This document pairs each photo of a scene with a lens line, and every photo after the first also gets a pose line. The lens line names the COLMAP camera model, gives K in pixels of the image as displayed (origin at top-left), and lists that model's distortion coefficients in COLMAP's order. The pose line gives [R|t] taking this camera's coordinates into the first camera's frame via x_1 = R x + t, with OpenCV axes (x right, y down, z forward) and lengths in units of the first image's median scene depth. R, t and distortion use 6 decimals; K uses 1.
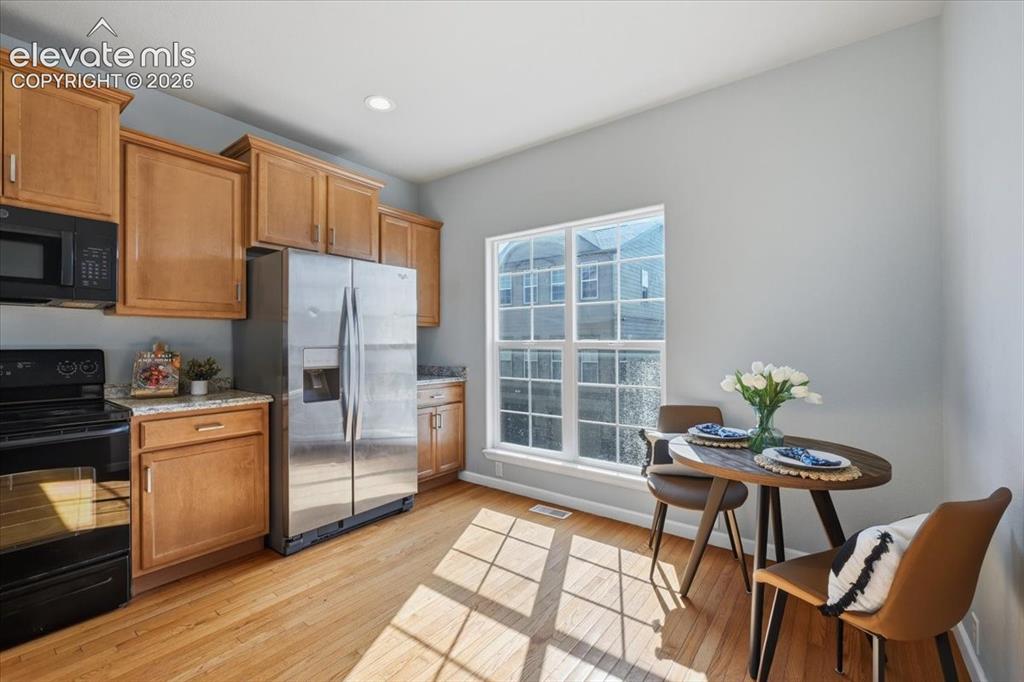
lens RADIAL K [[433.2, 0, 515.0], [0, 433.2, 340.0], [0, 0, 1]] dist [0.001617, 0.000224]
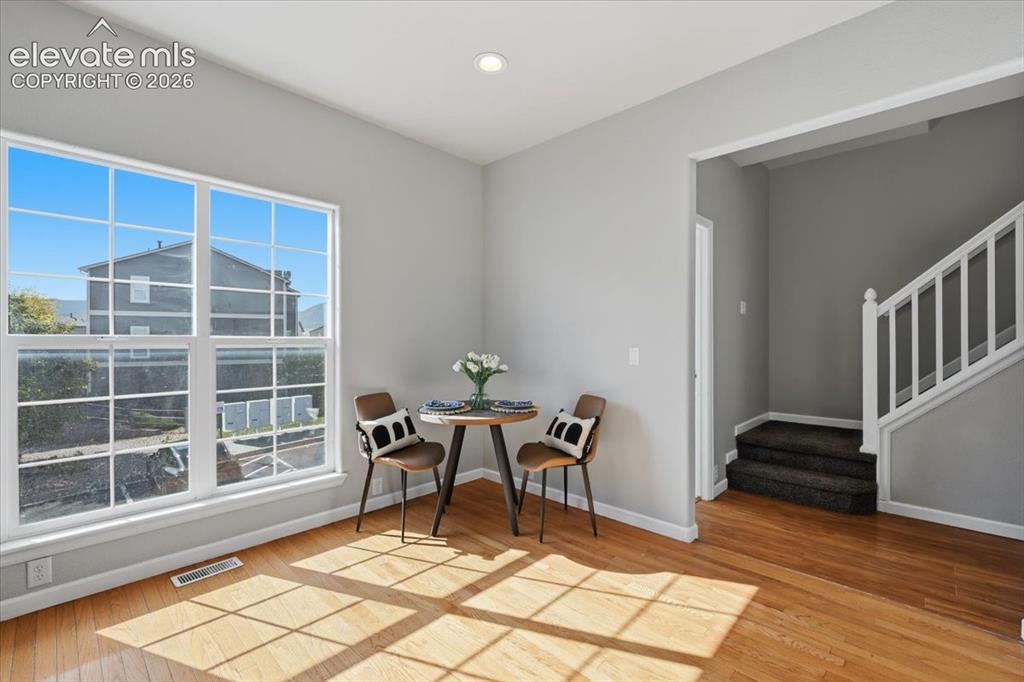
lens RADIAL K [[440.7, 0, 514.7], [0, 440.7, 340.5], [0, 0, 1]] dist [-0.001262, -0.000028]
pose [[0.118810, 0.002062, 0.992915, -0.785437], [-0.010672, 0.999943, -0.000800, 0.006275], [-0.992860, -0.010502, 0.118826, 0.540987]]
